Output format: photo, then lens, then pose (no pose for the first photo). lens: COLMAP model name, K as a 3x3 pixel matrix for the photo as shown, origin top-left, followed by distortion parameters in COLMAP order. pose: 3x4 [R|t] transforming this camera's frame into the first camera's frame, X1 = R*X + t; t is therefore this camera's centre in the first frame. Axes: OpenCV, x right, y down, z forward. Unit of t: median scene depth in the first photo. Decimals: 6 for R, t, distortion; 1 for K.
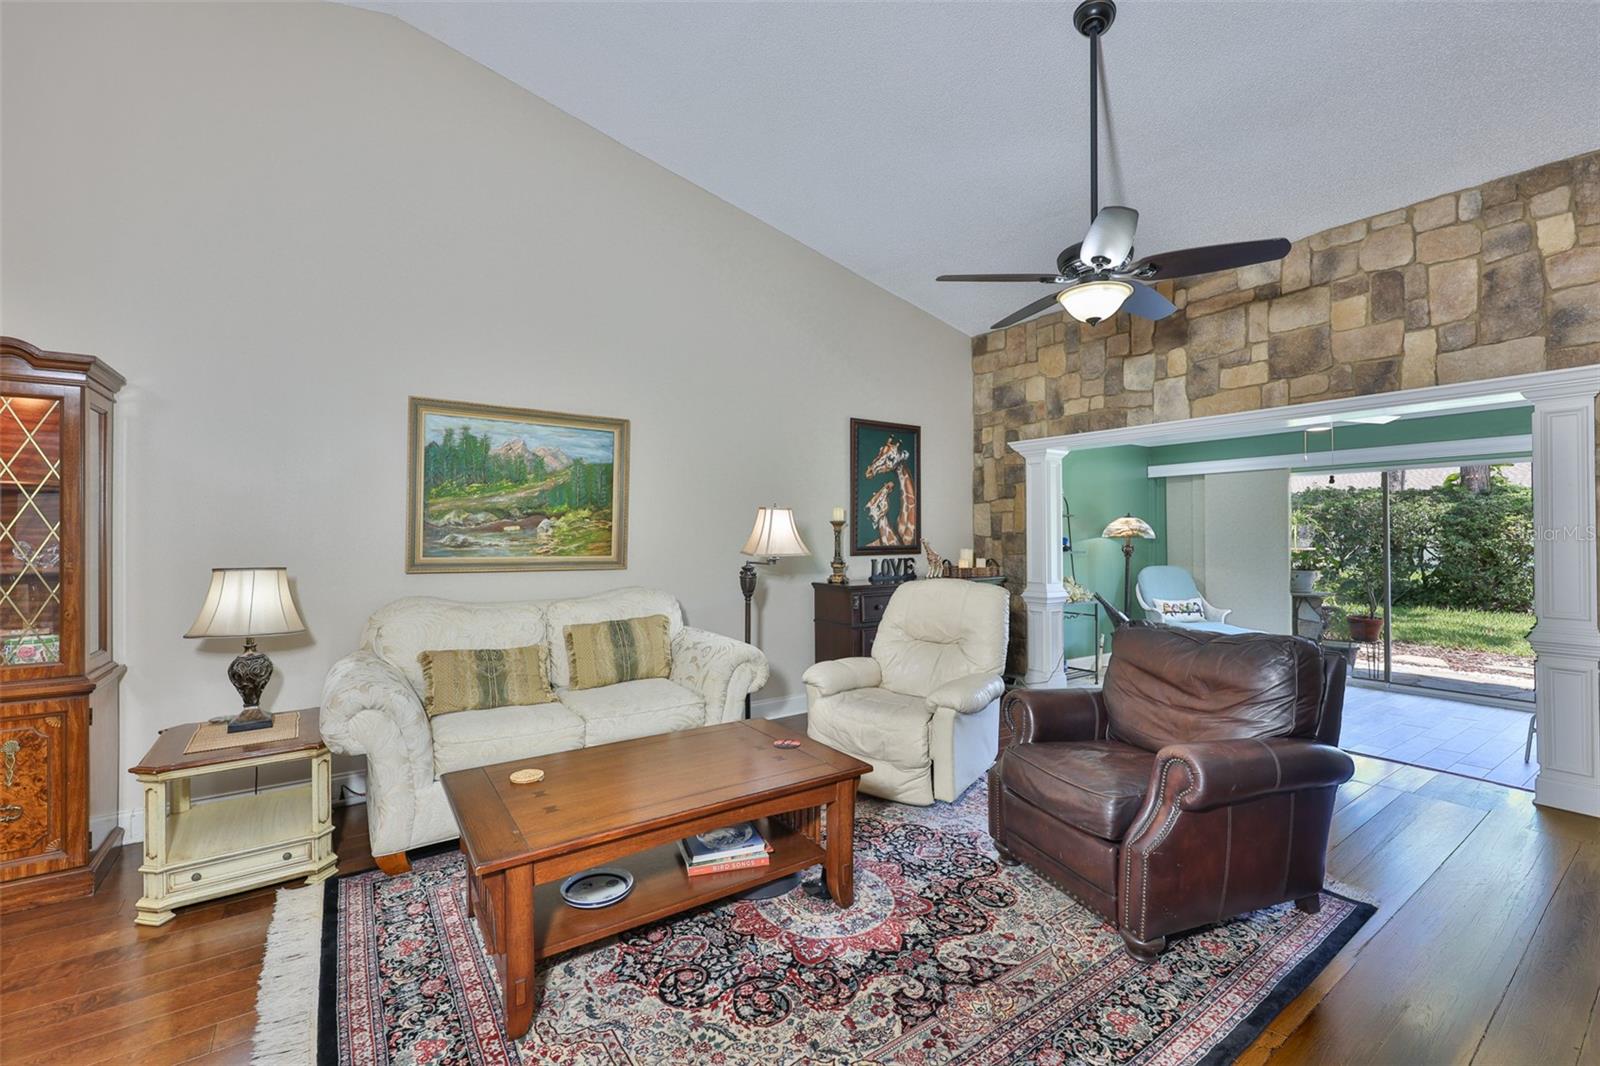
lens RADIAL K [[676.5, 0, 798.4], [0, 676.5, 520.4], [0, 0, 1]] dist [0.002331, -0.001620]
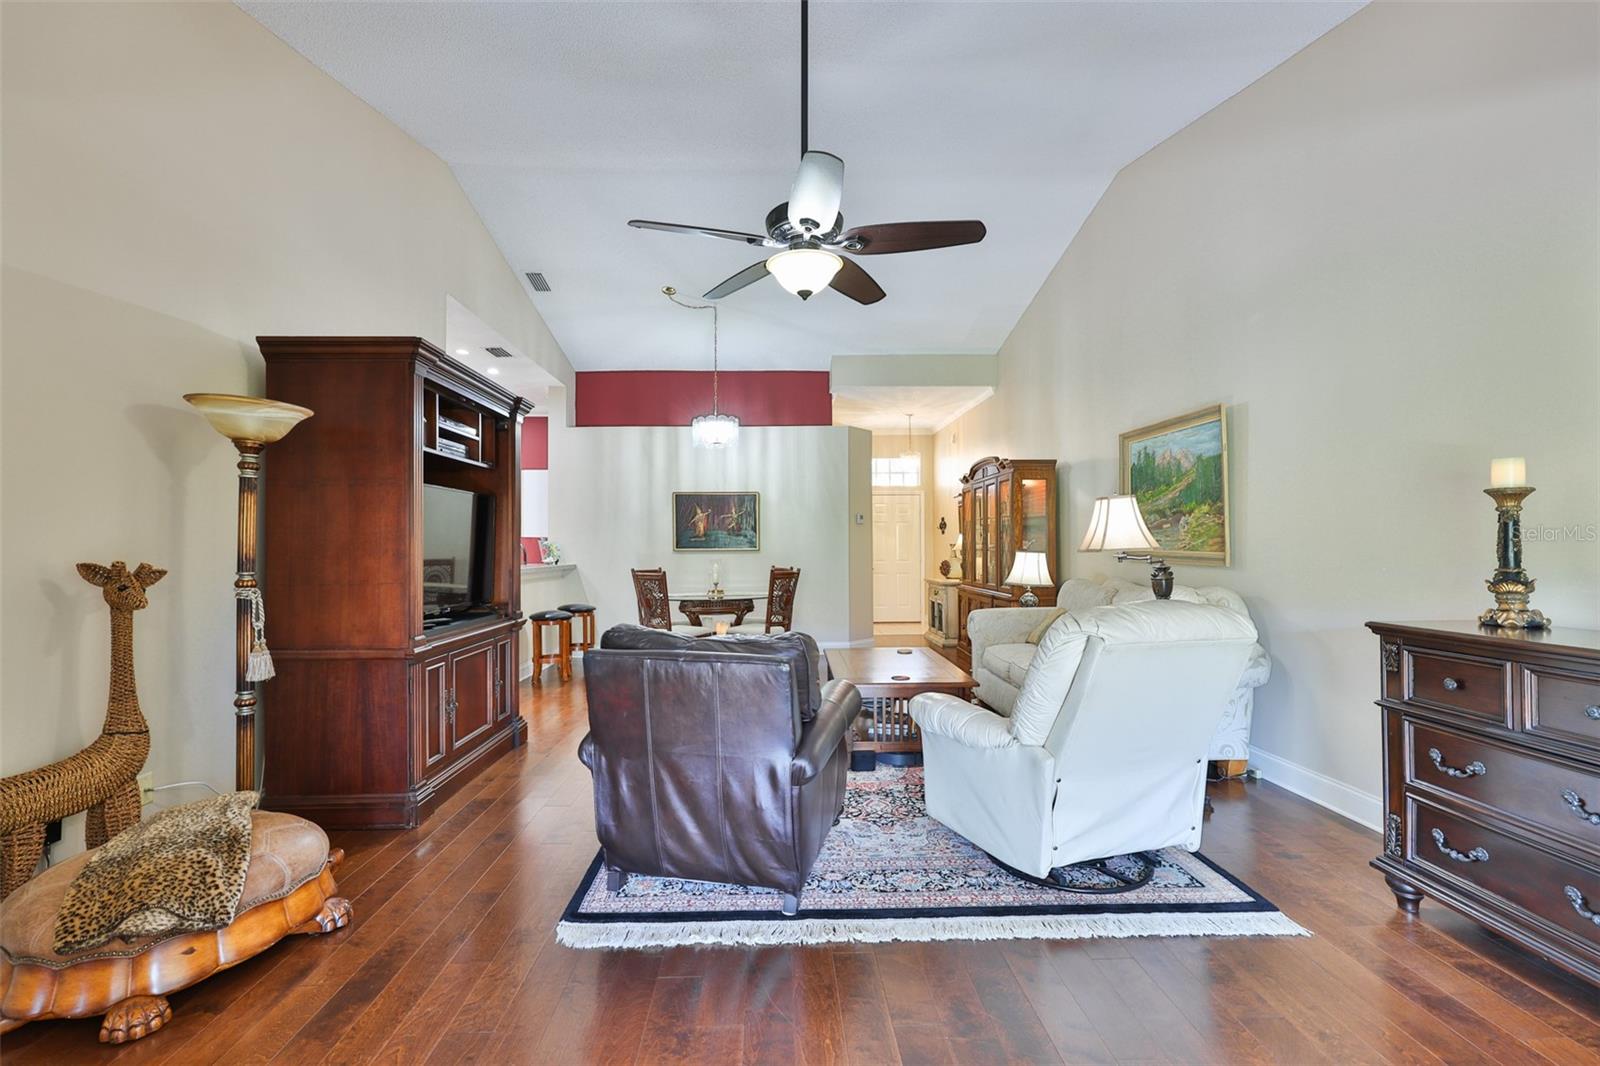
lens RADIAL K [[685.4, 0, 792.5], [0, 685.4, 541.2], [0, 0, 1]] dist [-0.009698, 0.002666]
pose [[-0.546619, -0.000685, -0.837381, 0.699548], [0.023869, 0.999581, -0.016398, 0.032191], [0.837041, -0.028951, -0.546374, 0.850897]]
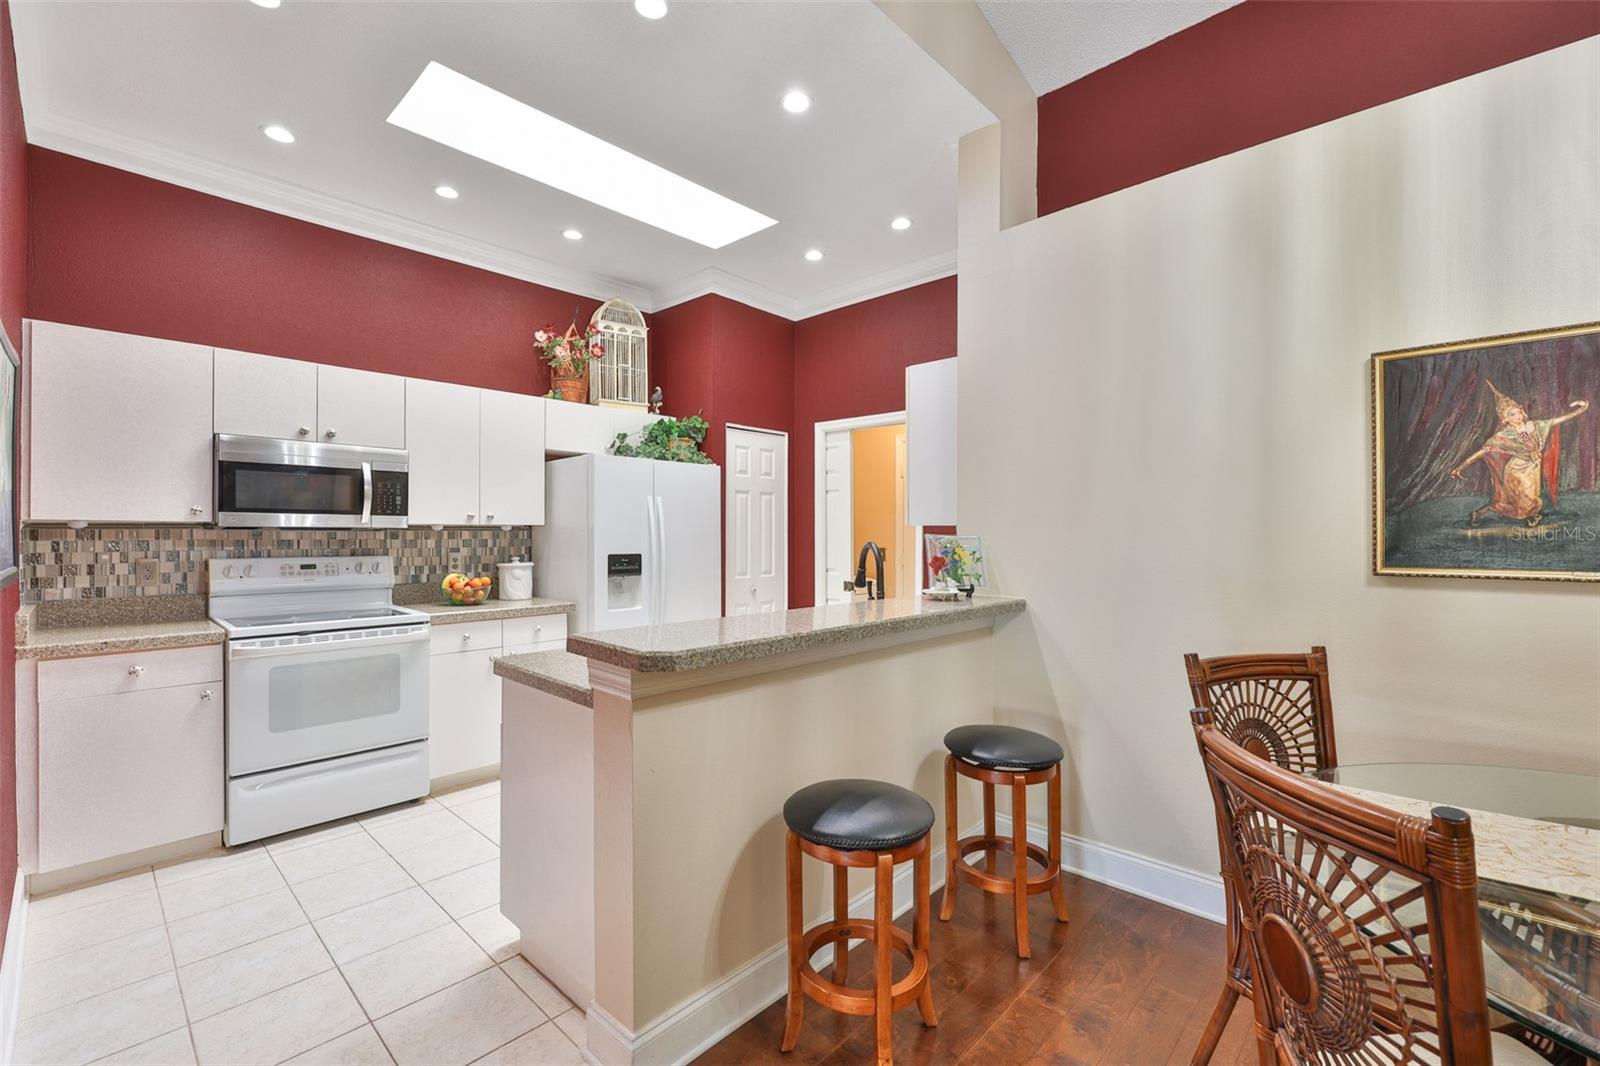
lens RADIAL K [[685.4, 0, 785.5], [0, 685.4, 536.0], [0, 0, 1]] dist [-0.009698, 0.002666]
pose [[-0.981998, 0.004086, -0.188848, -0.028502], [0.007160, 0.999853, -0.015600, 0.003049], [0.188756, -0.016671, -0.981882, 0.112002]]
